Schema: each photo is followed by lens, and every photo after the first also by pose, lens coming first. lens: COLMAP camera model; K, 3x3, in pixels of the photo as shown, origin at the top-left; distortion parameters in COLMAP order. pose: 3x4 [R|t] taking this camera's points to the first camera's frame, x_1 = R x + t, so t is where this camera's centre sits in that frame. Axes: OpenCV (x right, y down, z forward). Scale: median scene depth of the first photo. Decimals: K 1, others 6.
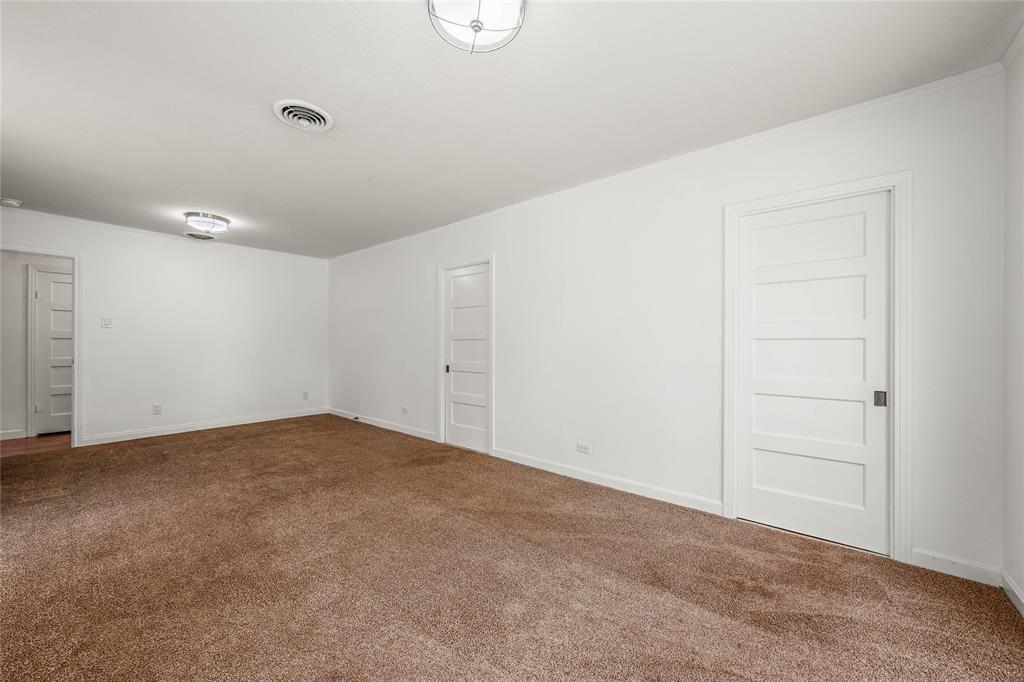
lens RADIAL K [[385.3, 0, 512.0], [0, 385.3, 341.0], [0, 0, 1]] dist [0.000296, 0.000002]
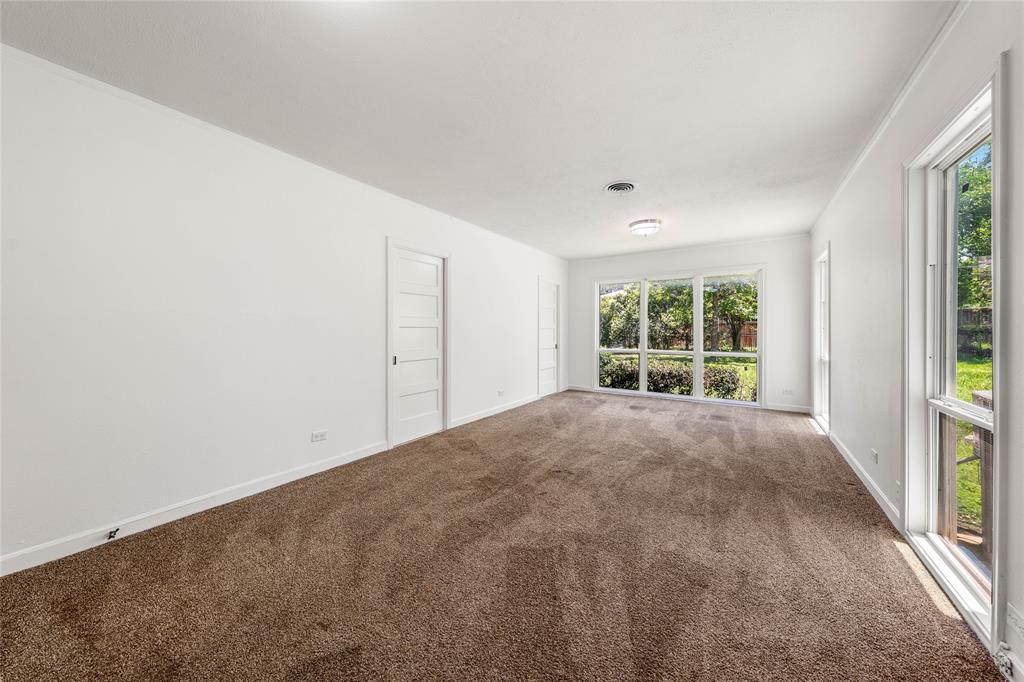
lens RADIAL K [[355.1, 0, 511.6], [0, 355.1, 334.9], [0, 0, 1]] dist [-0.000199, -0.000011]
pose [[-0.115179, -0.010779, 0.993286, -1.074845], [-0.000702, 0.999942, 0.010770, 0.005949], [-0.993344, 0.000544, -0.115180, 0.898229]]
